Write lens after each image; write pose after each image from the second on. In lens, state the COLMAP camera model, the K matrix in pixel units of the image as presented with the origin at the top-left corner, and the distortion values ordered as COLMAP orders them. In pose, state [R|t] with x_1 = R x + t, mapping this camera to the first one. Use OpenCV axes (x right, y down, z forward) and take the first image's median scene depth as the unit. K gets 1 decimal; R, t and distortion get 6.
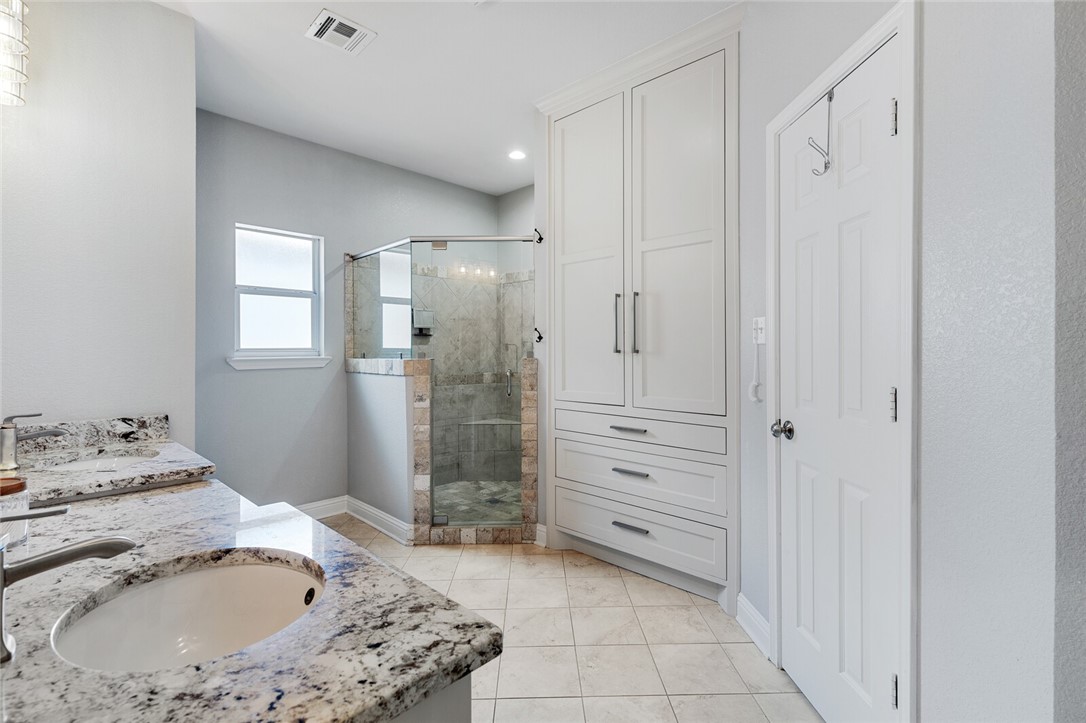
lens RADIAL K [[499.6, 0, 538.8], [0, 499.6, 355.7], [0, 0, 1]] dist [0.017906, 0.000207]
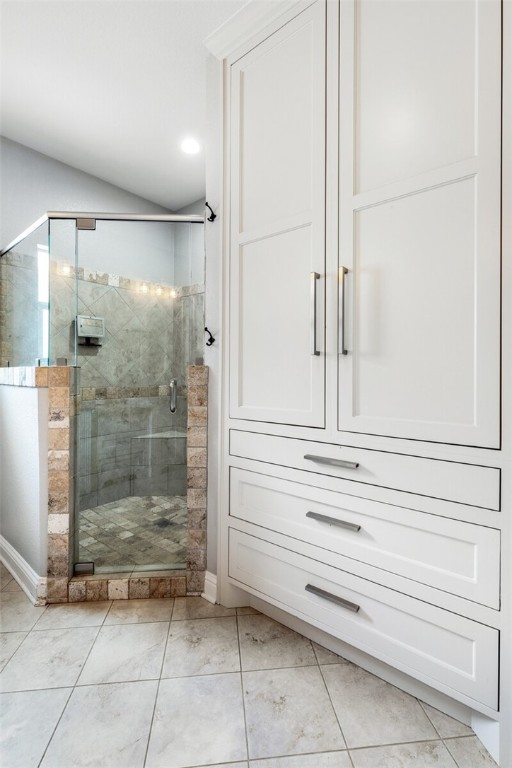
lens RADIAL K [[353.3, 0, 262.6], [0, 353.3, 369.1], [0, 0, 1]] dist [0.017906, 0.000207]
pose [[0.992705, 0.008770, 0.120253, 0.016005], [-0.006538, 0.999799, -0.018939, 0.020437], [-0.120395, 0.018015, 0.992563, 0.416438]]
